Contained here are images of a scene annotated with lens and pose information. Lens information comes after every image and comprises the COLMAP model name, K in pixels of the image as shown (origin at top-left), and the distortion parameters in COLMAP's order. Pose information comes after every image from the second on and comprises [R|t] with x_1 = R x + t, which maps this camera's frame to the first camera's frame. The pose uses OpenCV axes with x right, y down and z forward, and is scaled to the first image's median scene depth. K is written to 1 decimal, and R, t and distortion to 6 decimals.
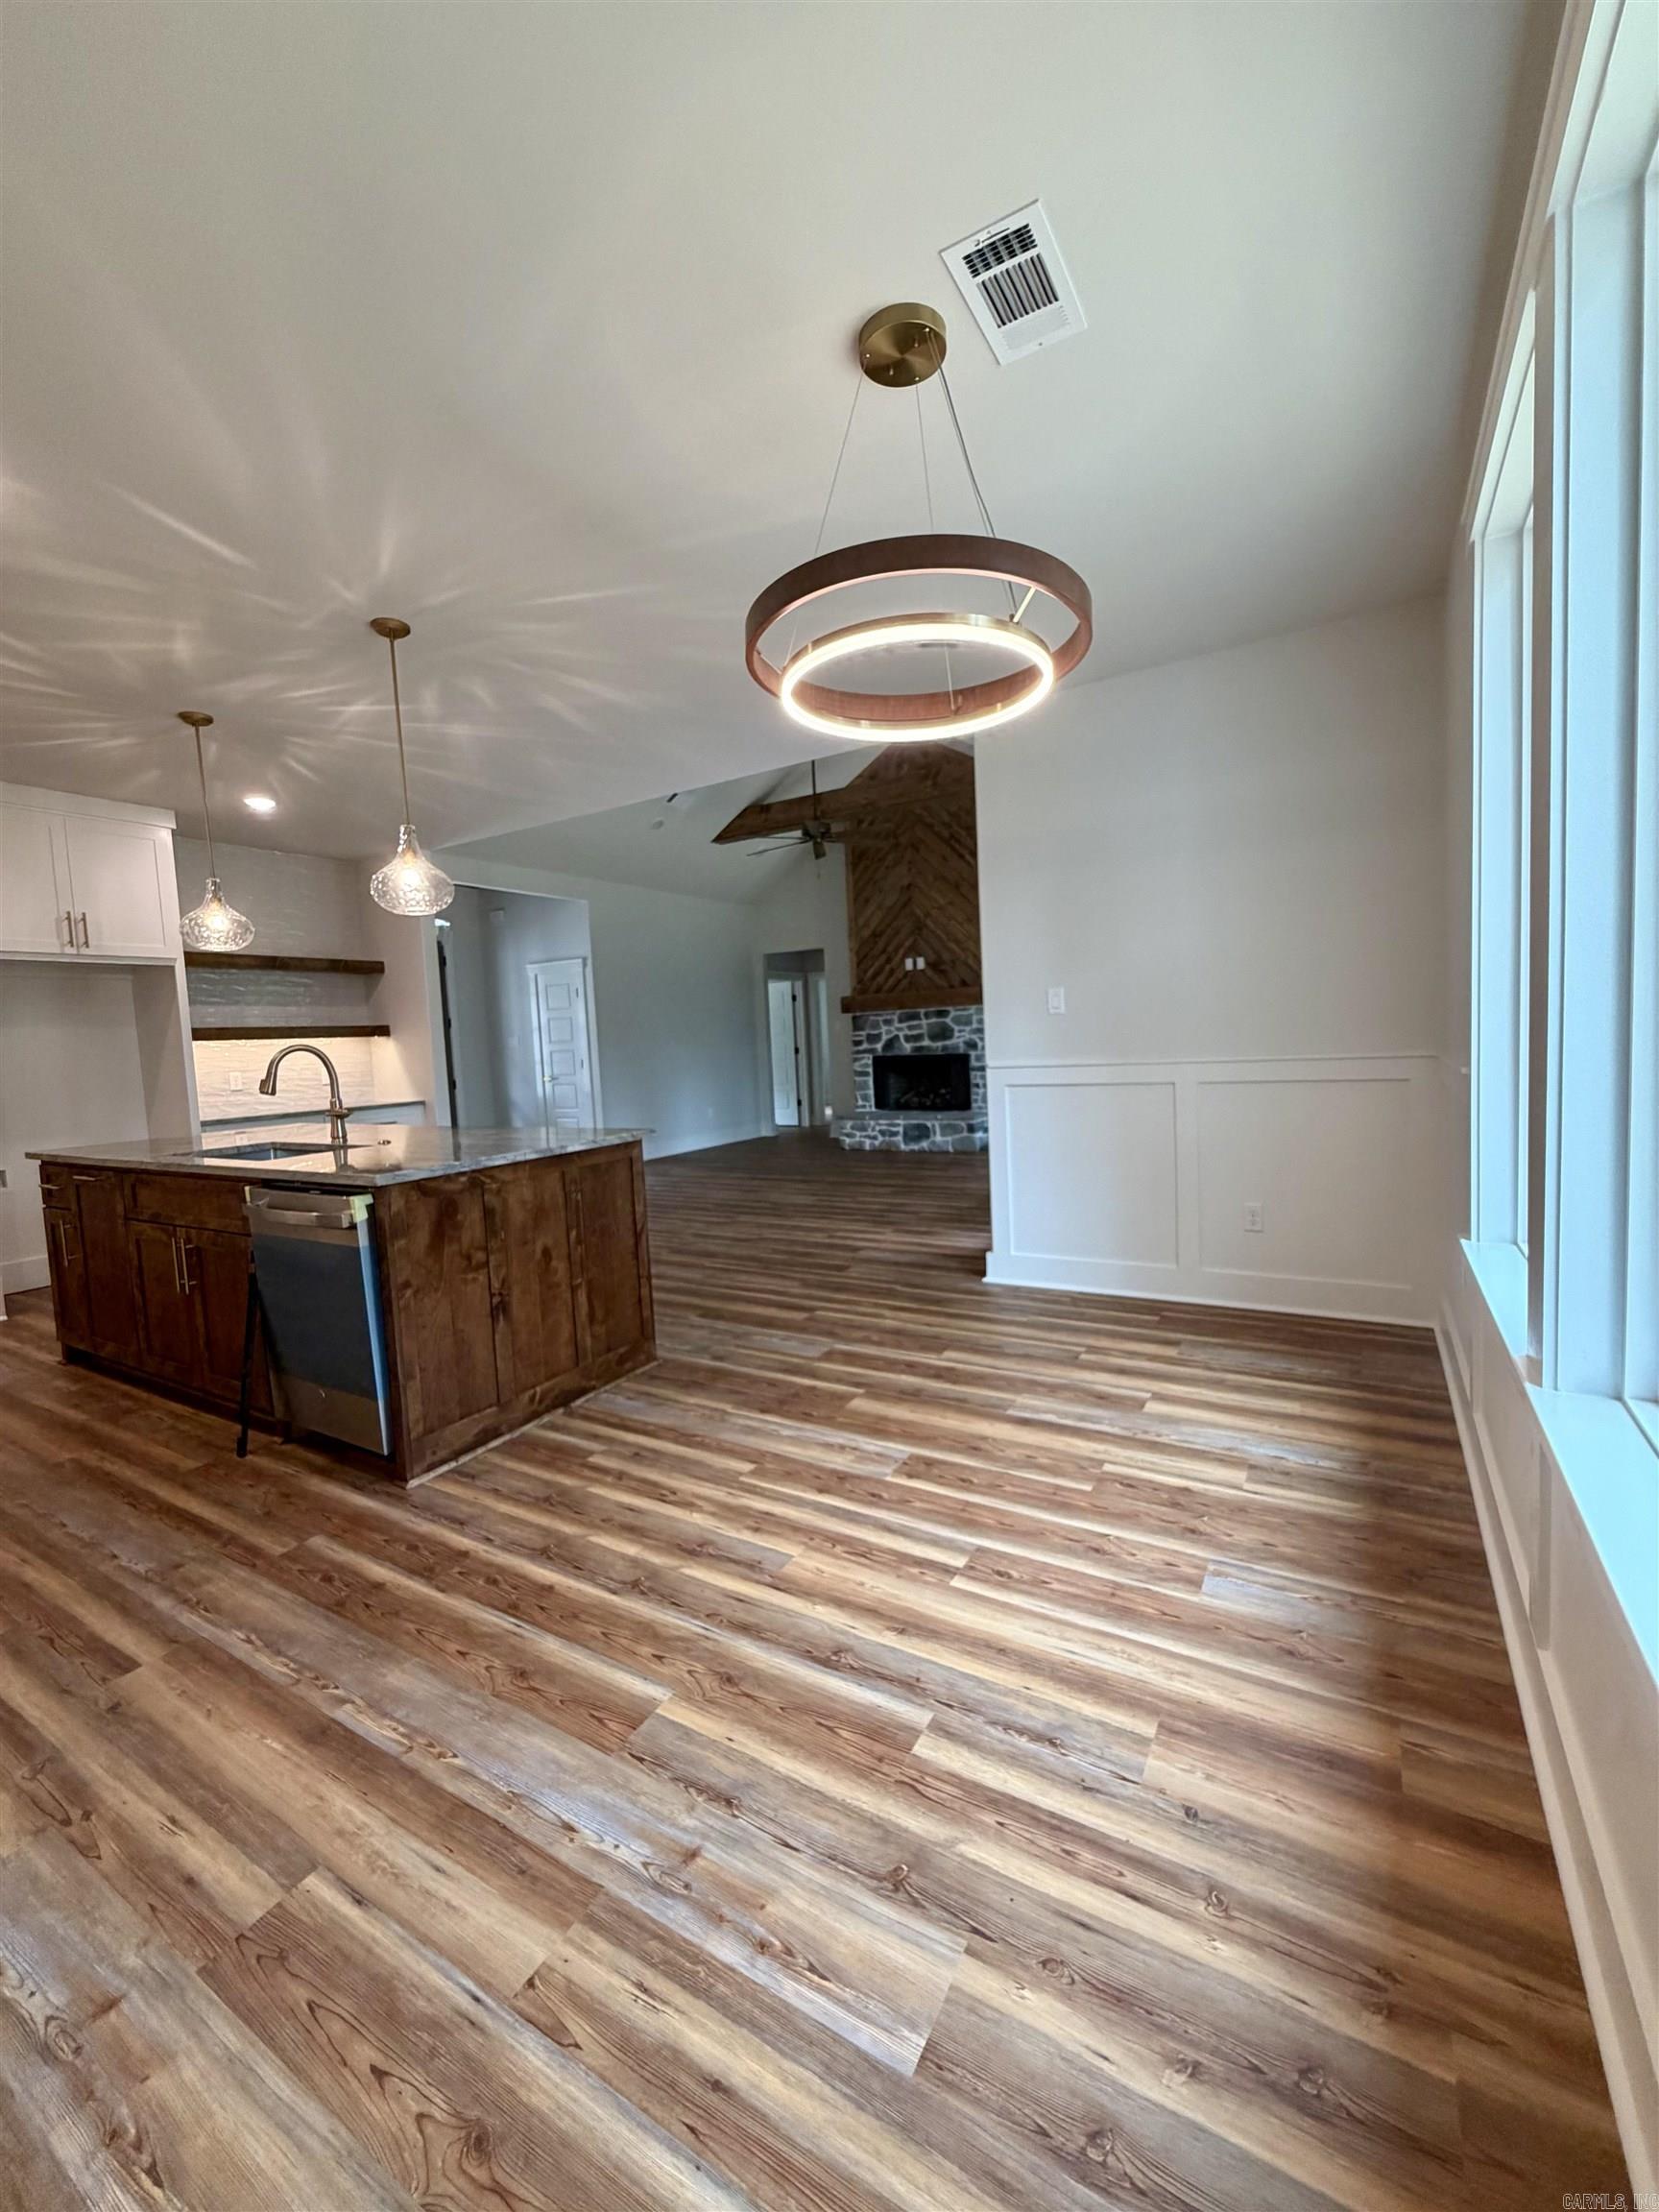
lens RADIAL K [[882.1, 0, 833.0], [0, 882.1, 1100.8], [0, 0, 1]] dist [0.000512, -0.000336]
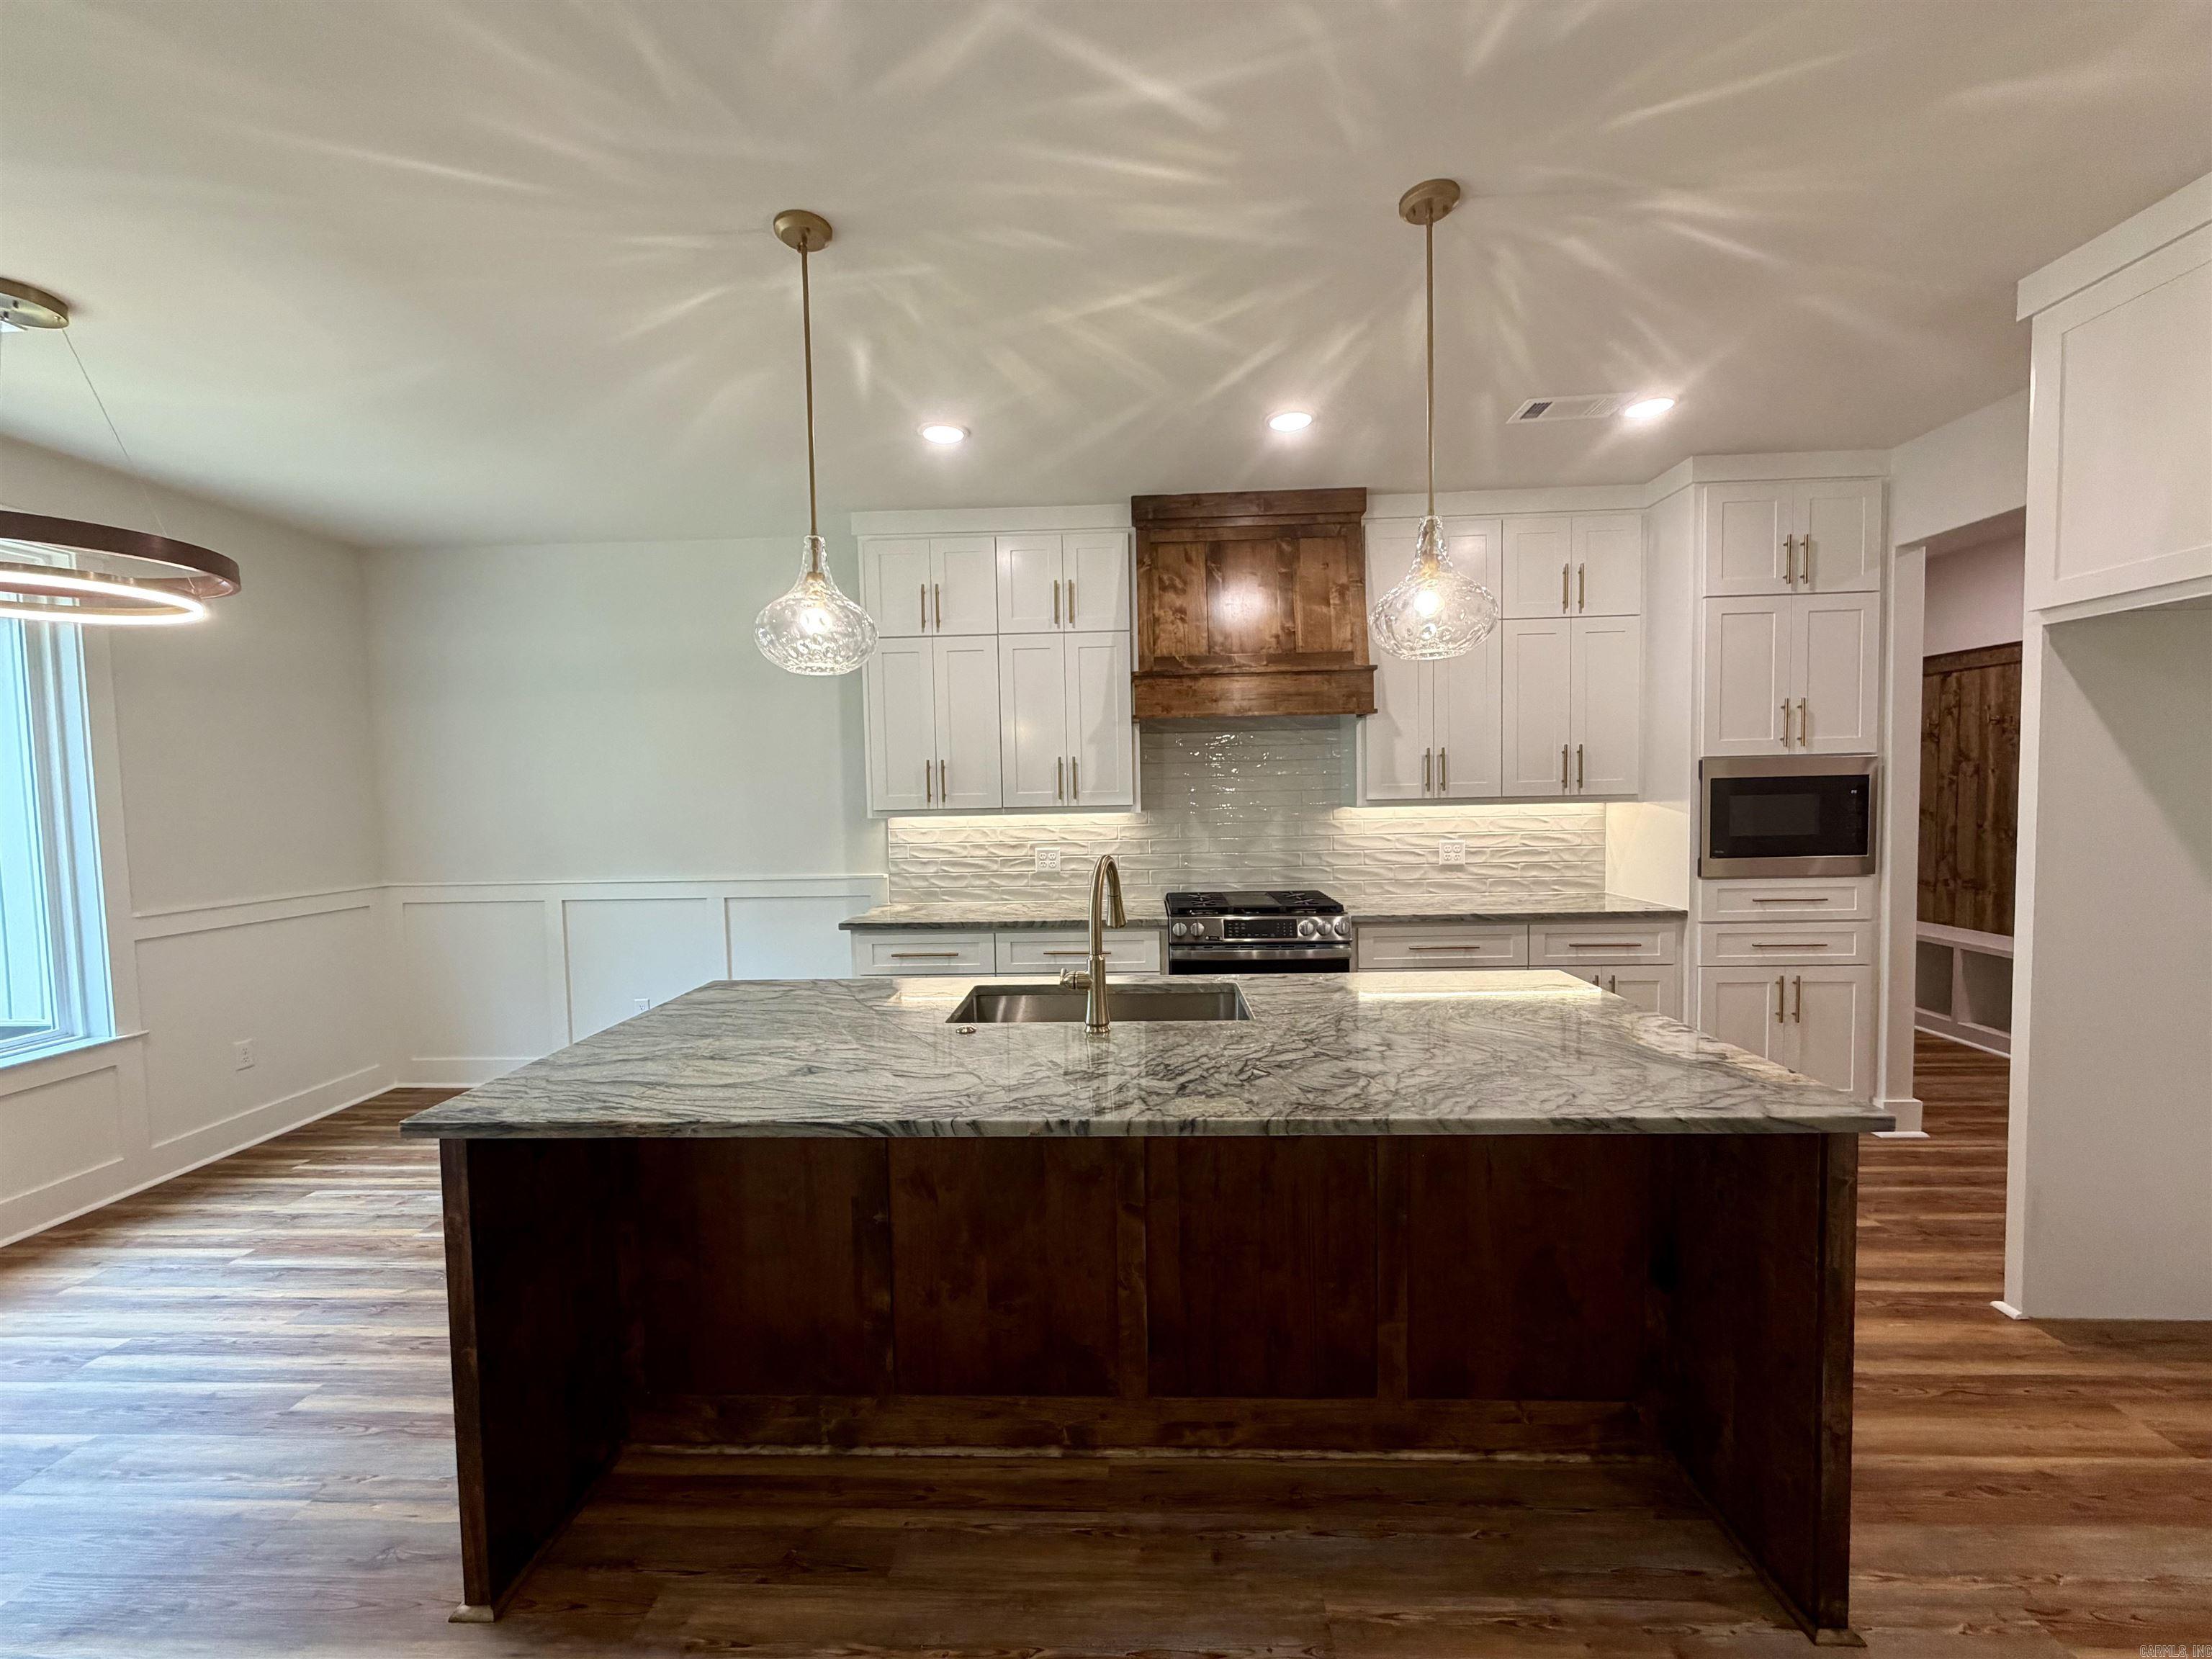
lens RADIAL K [[882.1, 0, 1101.5], [0, 882.1, 833.7], [0, 0, 1]] dist [0.000512, -0.000336]
pose [[-0.878831, 0.088859, -0.468786, -0.389813], [0.027879, 0.990390, 0.135464, -0.201190], [0.476318, 0.105980, -0.872863, 1.900554]]
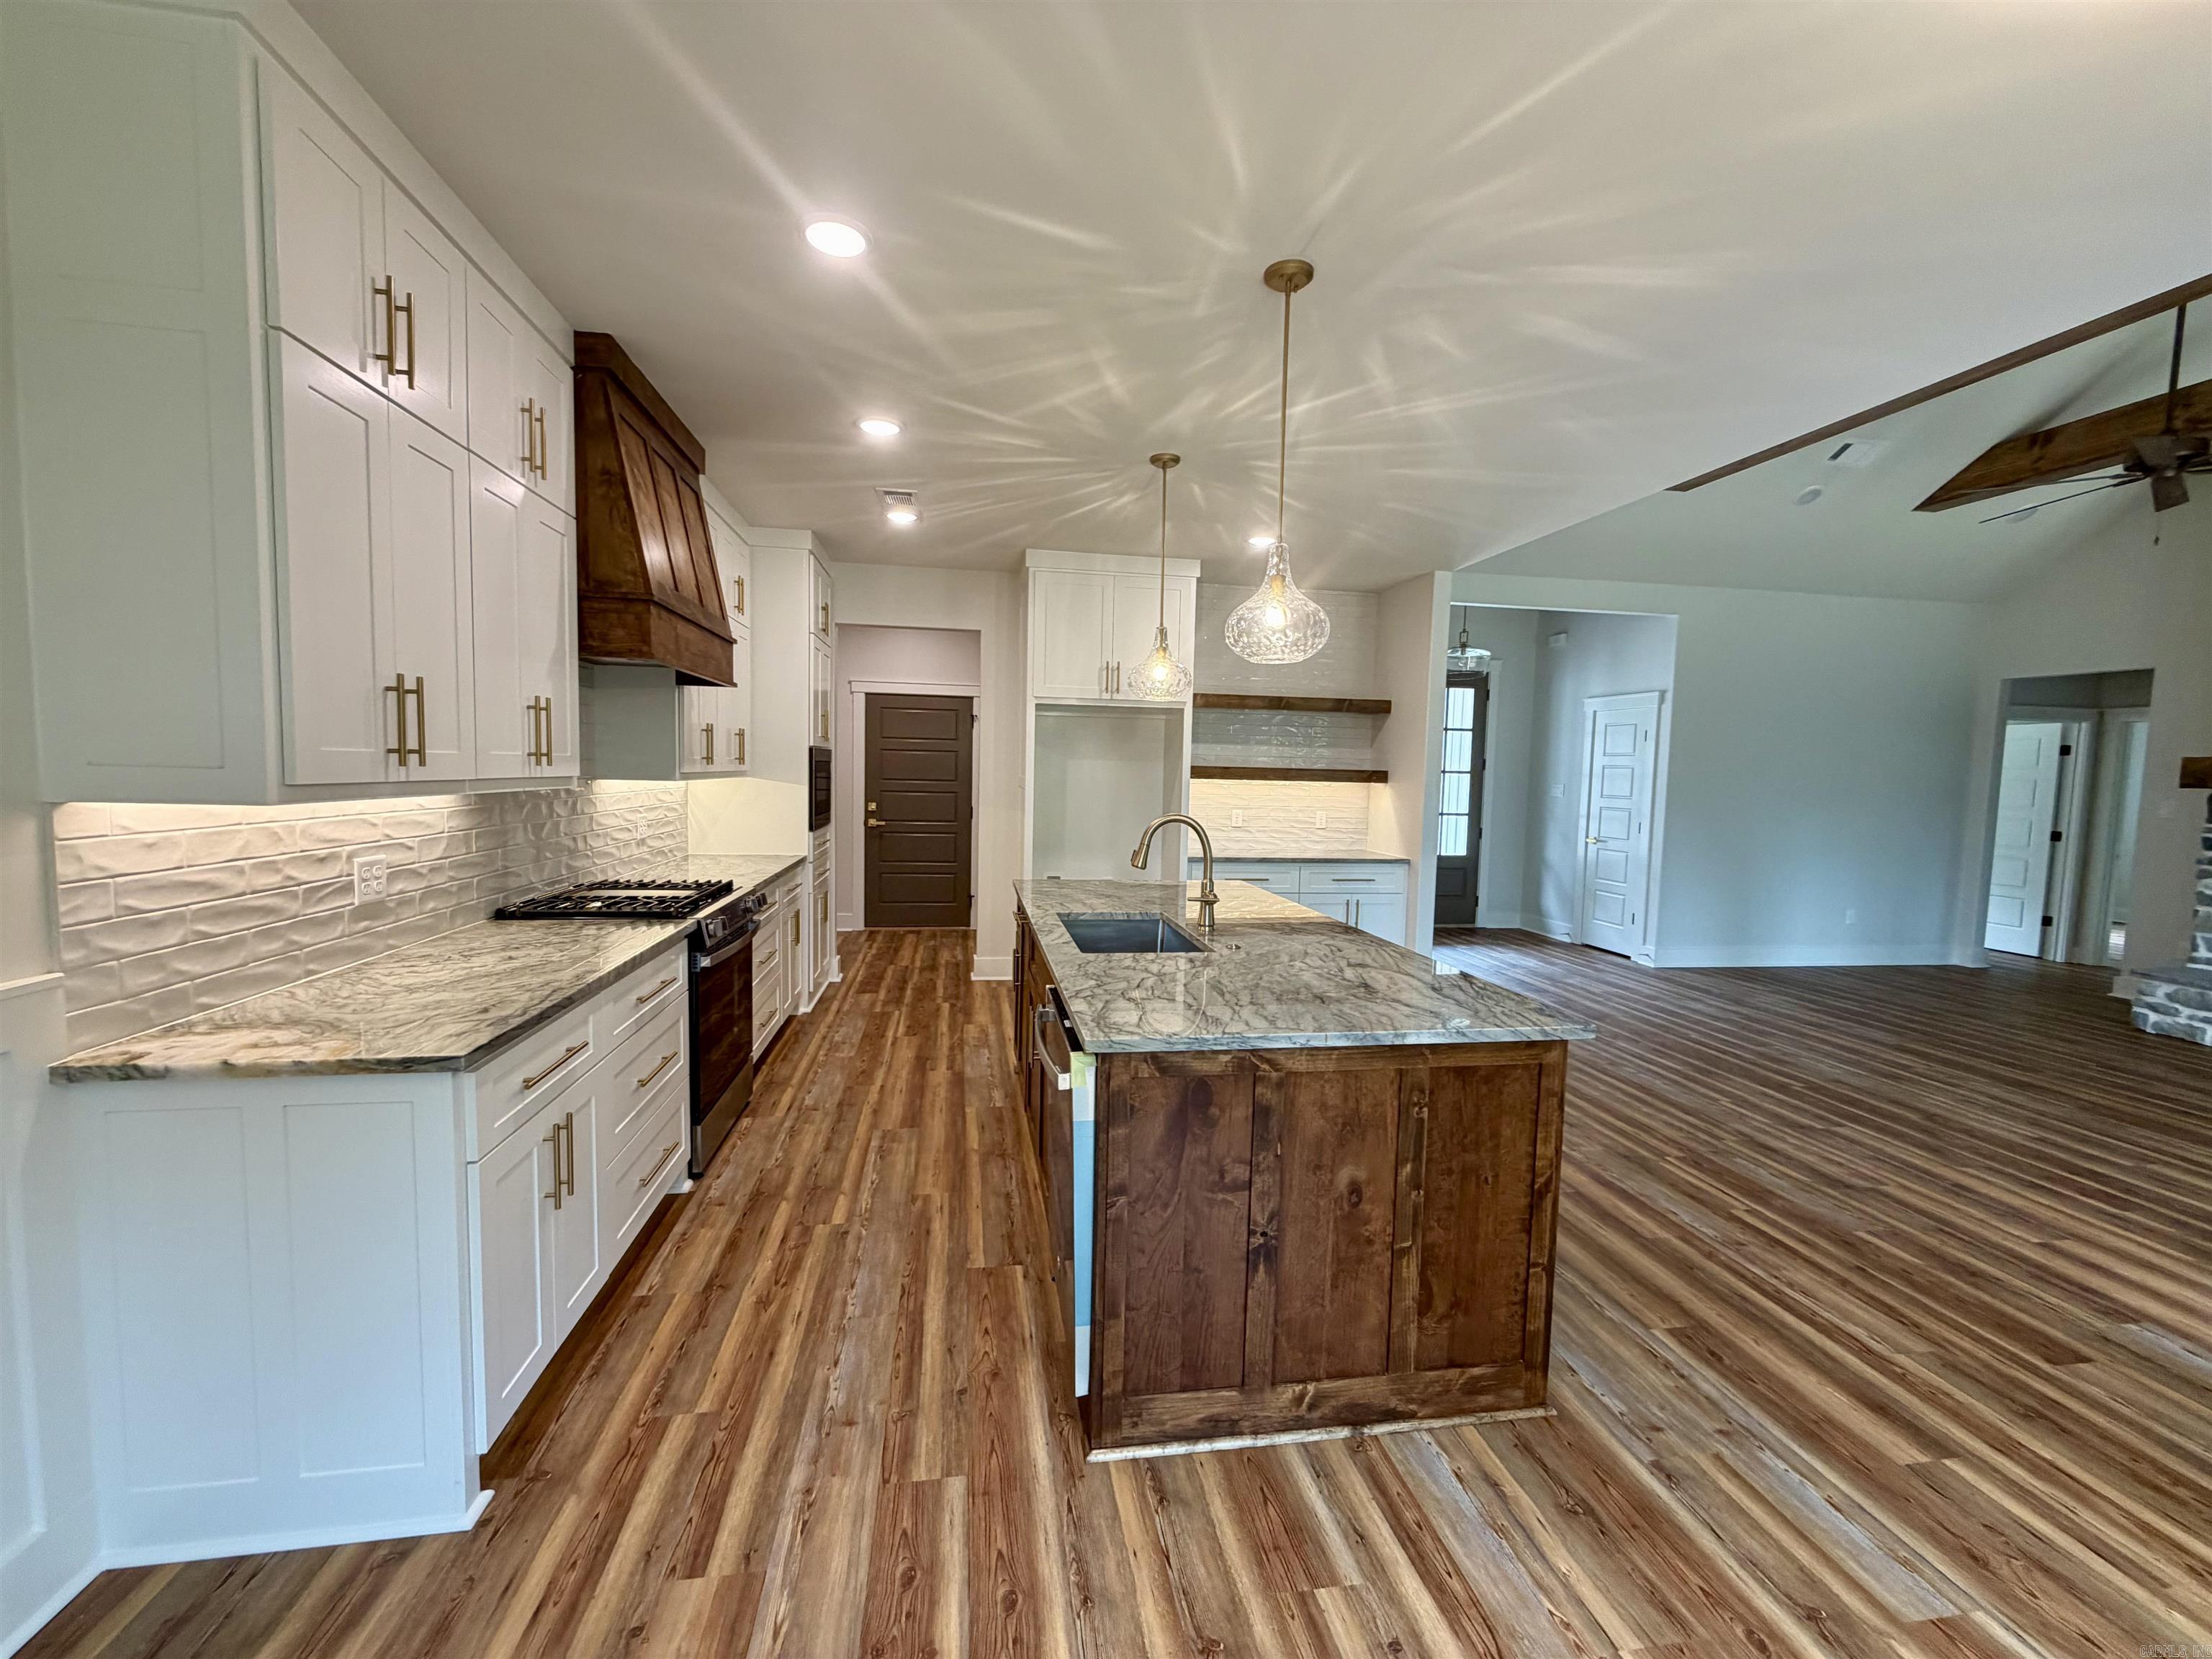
lens RADIAL K [[882.1, 0, 1099.7], [0, 882.1, 833.7], [0, 0, 1]] dist [0.000512, -0.000336]
pose [[0.635043, 0.118559, -0.763324, 0.018474], [-0.109514, 0.991989, 0.062965, -0.112906], [0.764674, 0.043610, 0.642940, 0.472139]]
